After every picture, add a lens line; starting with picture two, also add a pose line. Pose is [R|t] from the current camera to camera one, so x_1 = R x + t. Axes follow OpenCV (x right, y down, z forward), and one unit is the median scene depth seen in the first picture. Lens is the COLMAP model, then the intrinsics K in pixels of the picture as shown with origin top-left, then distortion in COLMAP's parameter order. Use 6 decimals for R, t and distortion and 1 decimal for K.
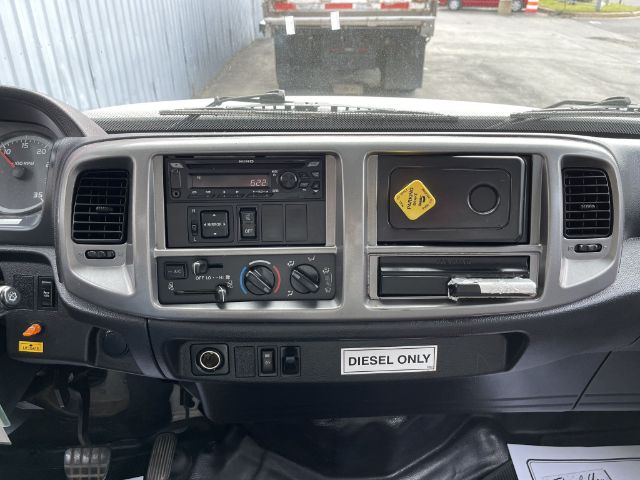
lens RADIAL K [[480.6, 0, 323.4], [0, 480.6, 238.1], [0, 0, 1]] dist [0.040964, -0.051155]
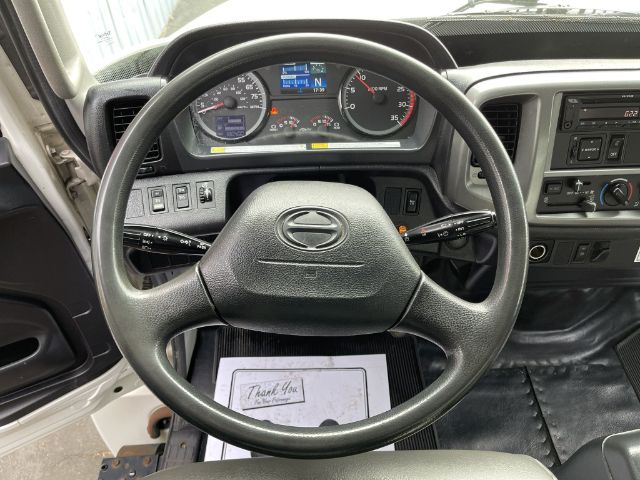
lens RADIAL K [[480.6, 0, 318.0], [0, 480.6, 242.7], [0, 0, 1]] dist [0.040964, -0.051155]
pose [[0.999875, -0.006091, -0.014579, -0.794688], [0.010050, 0.957172, 0.289346, -0.145640], [0.012192, -0.289457, 0.957113, -0.219568]]
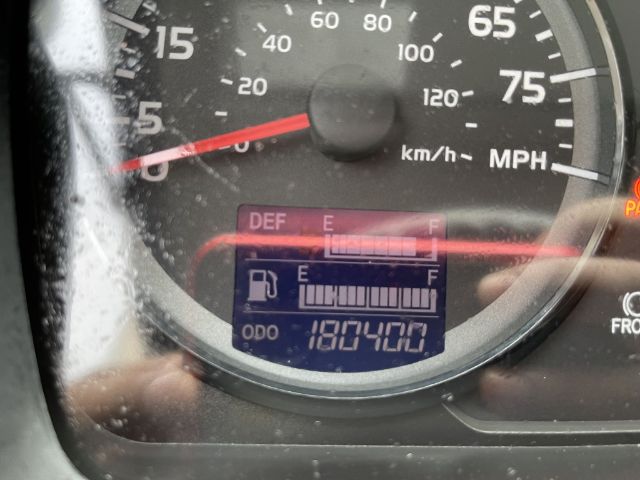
lens RADIAL K [[480.6, 0, 322.3], [0, 480.6, 235.2], [0, 0, 1]] dist [0.040964, -0.051155]
pose [[0.997264, 0.073711, 0.005508, -1.037868], [-0.073140, 0.973263, 0.217738, -0.129346], [0.010689, -0.217545, 0.975992, 0.859946]]
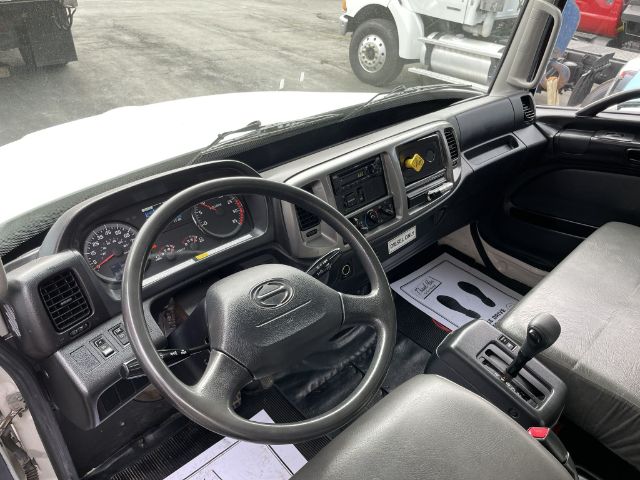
lens RADIAL K [[480.6, 0, 316.4], [0, 480.6, 244.2], [0, 0, 1]] dist [0.040964, -0.051155]
pose [[0.751031, -0.351547, 0.558899, -1.389161], [0.293548, 0.935994, 0.194279, -0.264095], [-0.591424, 0.018154, 0.806156, -0.516231]]
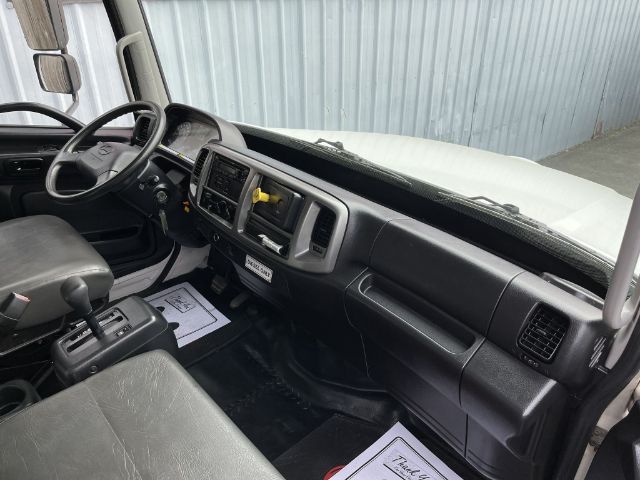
lens RADIAL K [[480.6, 0, 320.9], [0, 480.6, 236.0], [0, 0, 1]] dist [0.040964, -0.051155]
pose [[0.624060, 0.359439, -0.693796, 1.817204], [-0.382081, 0.914895, 0.130309, -0.281498], [0.681589, 0.183765, 0.708285, -0.389267]]
